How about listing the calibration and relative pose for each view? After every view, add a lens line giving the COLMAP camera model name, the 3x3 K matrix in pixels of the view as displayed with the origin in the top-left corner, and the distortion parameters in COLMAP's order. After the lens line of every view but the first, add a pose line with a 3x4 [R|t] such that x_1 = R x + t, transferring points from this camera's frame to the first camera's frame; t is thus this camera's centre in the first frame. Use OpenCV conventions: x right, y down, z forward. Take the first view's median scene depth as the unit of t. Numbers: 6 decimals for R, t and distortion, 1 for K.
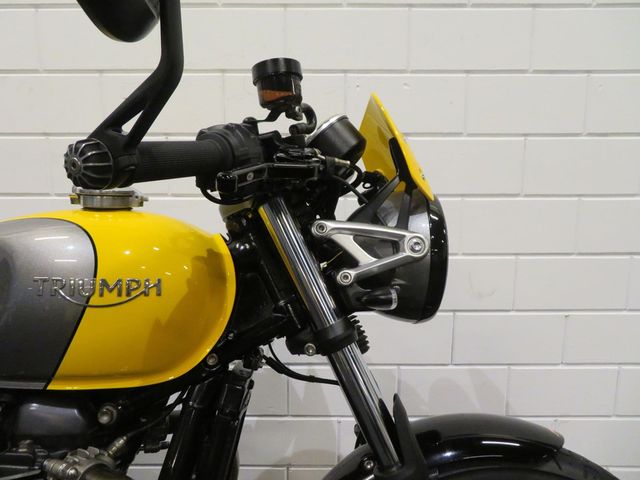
lens RADIAL K [[456.2, 0, 320.0], [0, 456.2, 240.0], [0, 0, 1]] dist [-0.007080, -0.001237]
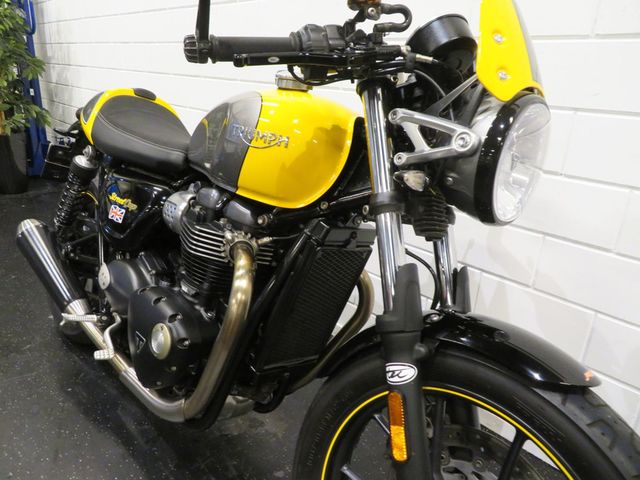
lens RADIAL K [[456.2, 0, 320.0], [0, 456.2, 240.0], [0, 0, 1]] dist [-0.007080, -0.001237]
pose [[0.686560, 0.277866, -0.671883, 0.777422], [-0.160385, 0.959207, 0.232805, 0.041769], [0.709163, -0.052075, 0.703118, -0.003741]]
